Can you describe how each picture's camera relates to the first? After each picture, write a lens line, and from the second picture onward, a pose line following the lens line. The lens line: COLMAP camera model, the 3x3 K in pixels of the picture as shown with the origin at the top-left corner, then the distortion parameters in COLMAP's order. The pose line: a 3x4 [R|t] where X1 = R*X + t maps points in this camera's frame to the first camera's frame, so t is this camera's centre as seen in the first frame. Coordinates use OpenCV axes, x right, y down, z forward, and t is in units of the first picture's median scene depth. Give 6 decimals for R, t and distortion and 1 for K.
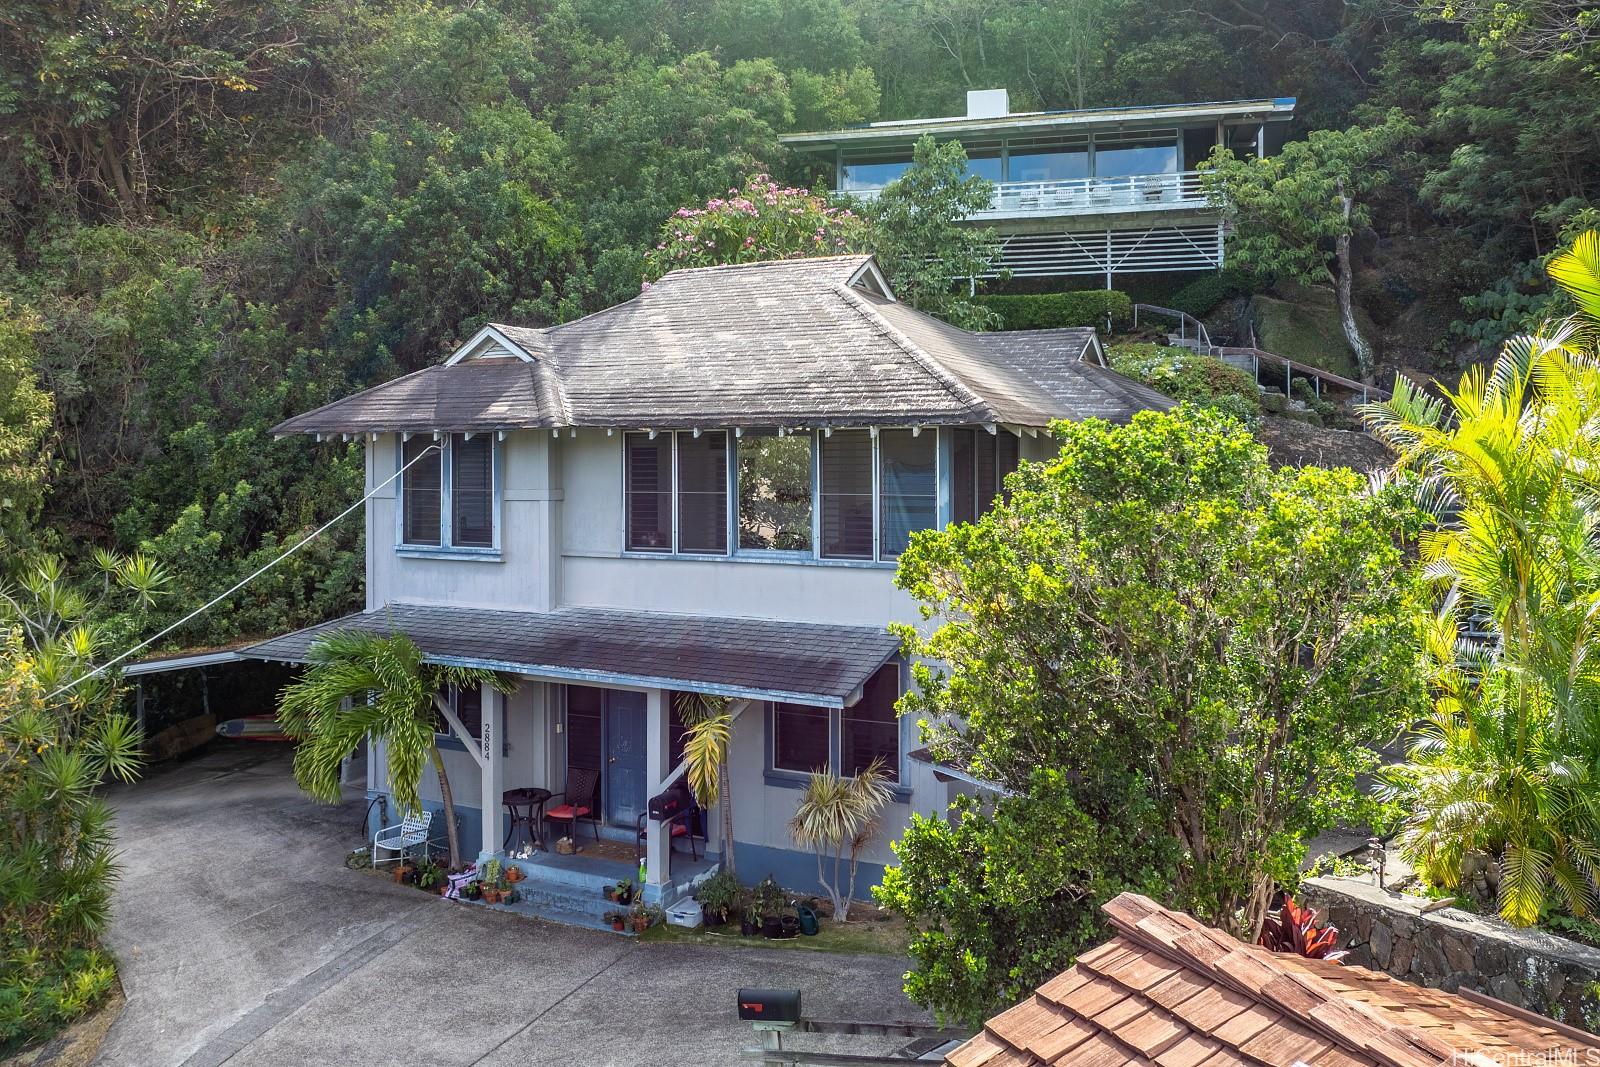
lens RADIAL K [[1191.6, 0, 876.2], [0, 1191.6, 486.9], [0, 0, 1]] dist [-0.043615, -0.006720]
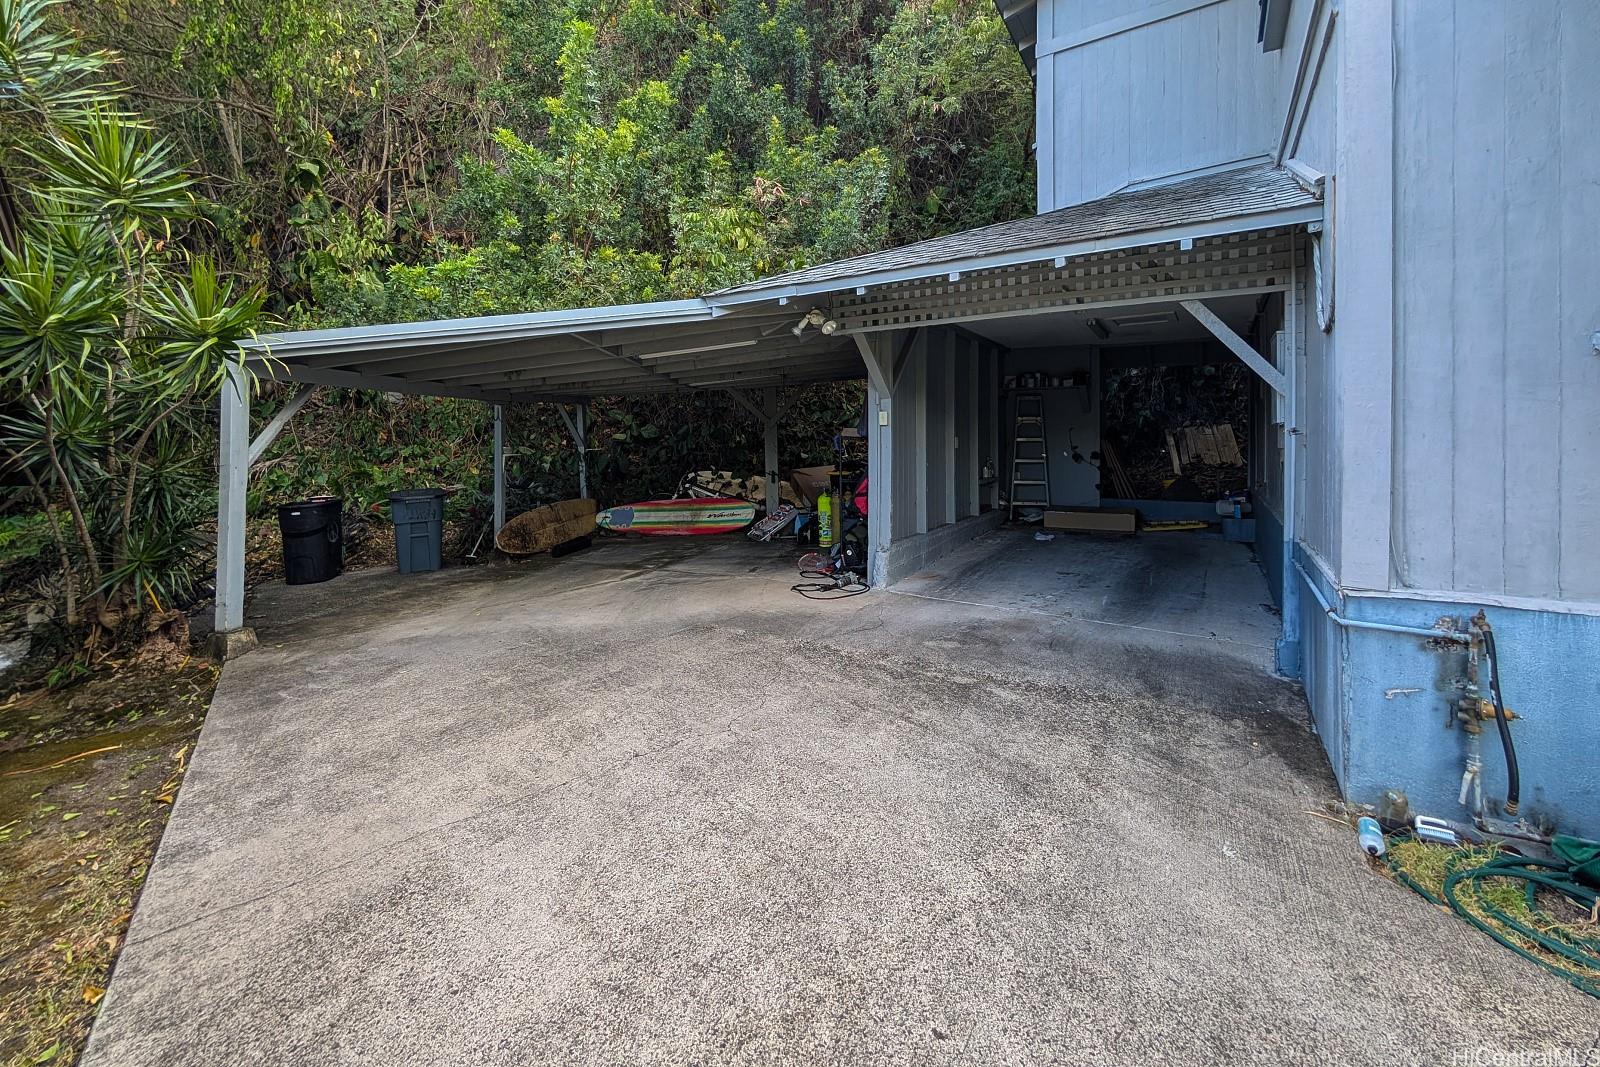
lens RADIAL K [[665.3, 0, 779.8], [0, 665.3, 451.7], [0, 0, 1]] dist [0.000358, 0.000018]
pose [[0.988976, 0.000376, -0.148077, -0.588831], [-0.000114, 0.999998, 0.001779, 0.248342], [0.148078, -0.001742, 0.988974, 0.918387]]
